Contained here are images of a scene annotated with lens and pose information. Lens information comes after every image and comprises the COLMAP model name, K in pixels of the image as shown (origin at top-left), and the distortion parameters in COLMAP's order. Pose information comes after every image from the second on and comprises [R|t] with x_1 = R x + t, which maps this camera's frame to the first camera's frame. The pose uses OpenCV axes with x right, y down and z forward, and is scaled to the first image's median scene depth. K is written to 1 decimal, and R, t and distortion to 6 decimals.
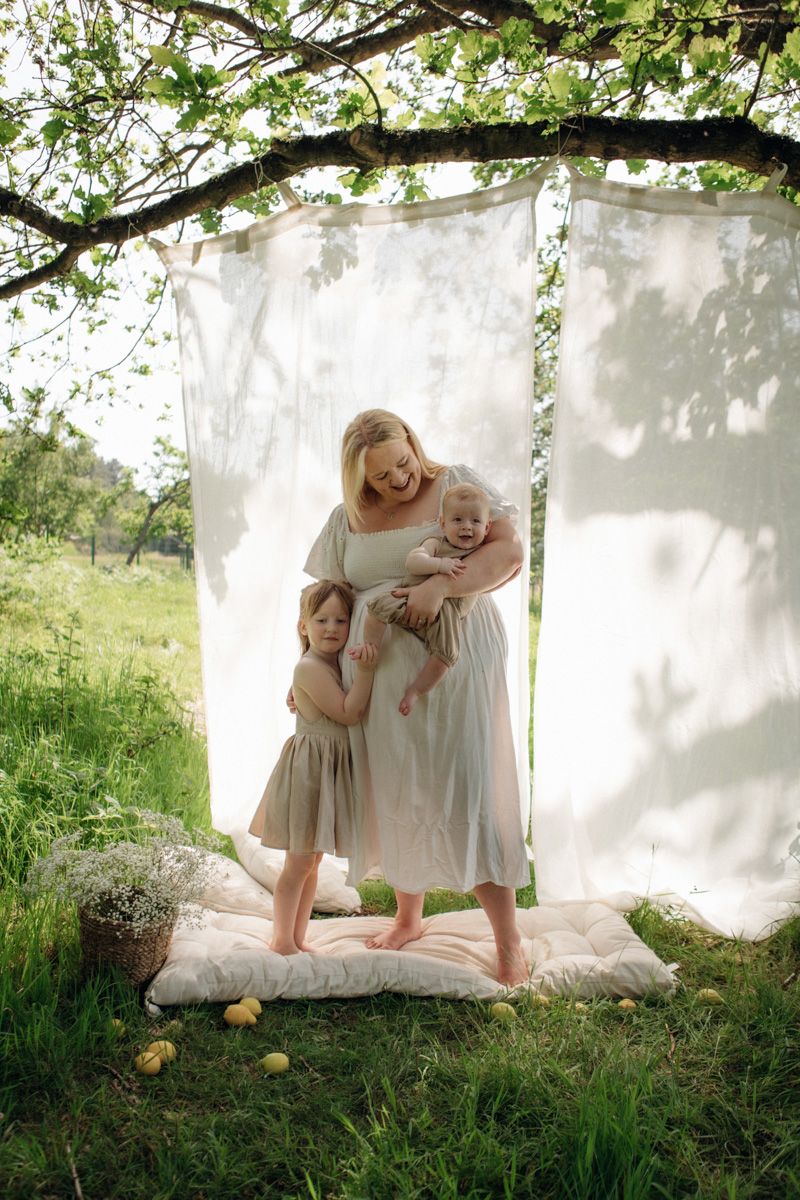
lens RADIAL K [[922.5, 0, 366.6], [0, 922.5, 640.6], [0, 0, 1]] dist [0.013220, -0.025452]
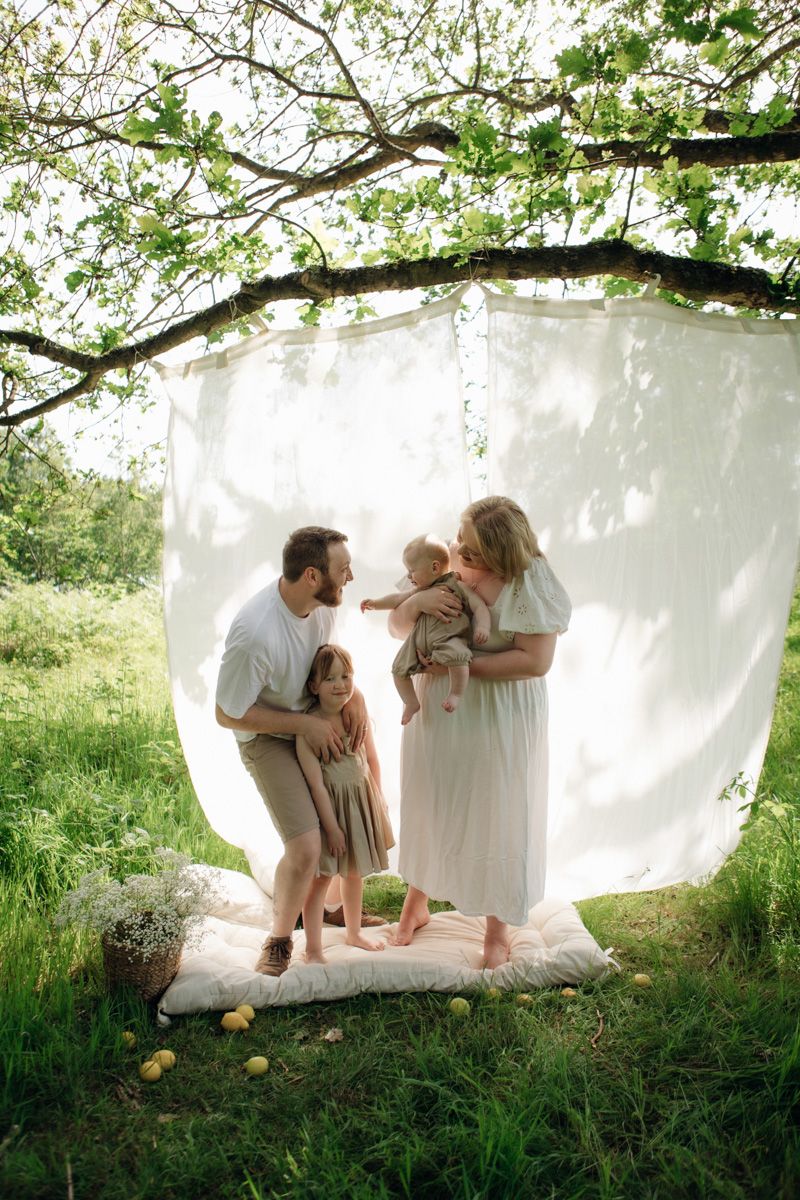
lens RADIAL K [[803.4, 0, 396.7], [0, 803.4, 600.3], [0, 0, 1]] dist [-0.027669, 0.009694]
pose [[0.997745, -0.064875, -0.017190, 0.098545], [0.063855, 0.996475, -0.054400, -0.051508], [0.020658, 0.053179, 0.998371, -0.035213]]
